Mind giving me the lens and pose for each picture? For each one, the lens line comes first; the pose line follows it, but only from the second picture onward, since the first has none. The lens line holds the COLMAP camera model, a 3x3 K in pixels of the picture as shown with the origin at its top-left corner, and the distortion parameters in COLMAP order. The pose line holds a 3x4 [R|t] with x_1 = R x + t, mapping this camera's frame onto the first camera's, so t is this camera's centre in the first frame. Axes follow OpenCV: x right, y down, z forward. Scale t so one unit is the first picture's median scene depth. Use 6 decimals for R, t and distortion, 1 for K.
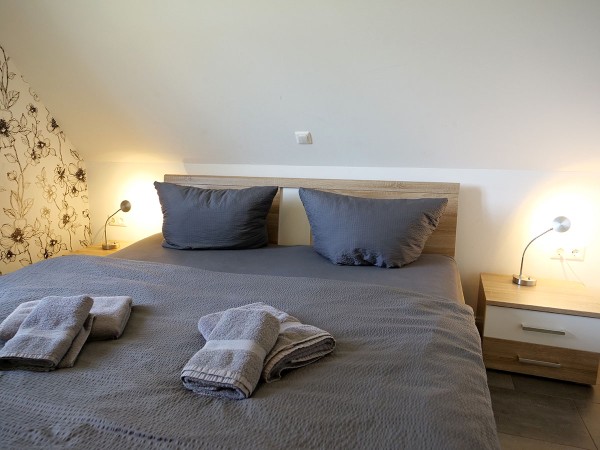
lens RADIAL K [[435.5, 0, 301.5], [0, 435.5, 224.7], [0, 0, 1]] dist [0.008305, -0.006278]
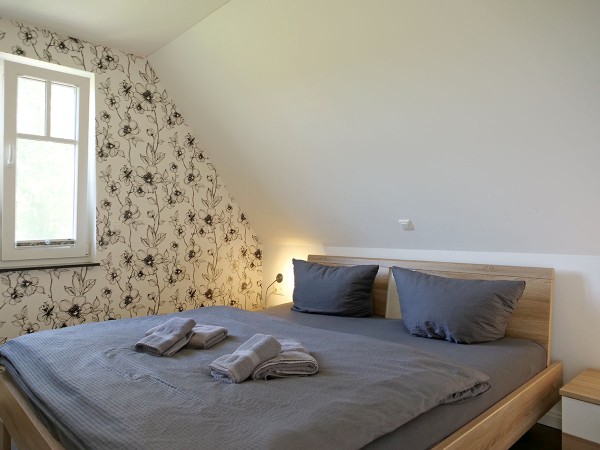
lens RADIAL K [[435.5, 0, 299.2], [0, 435.5, 225.6], [0, 0, 1]] dist [0.008305, -0.006278]
pose [[0.873469, -0.006373, -0.486838, 0.338042], [-0.095644, 0.978185, -0.184408, 0.045968], [0.477393, 0.207638, 0.853805, -0.133240]]
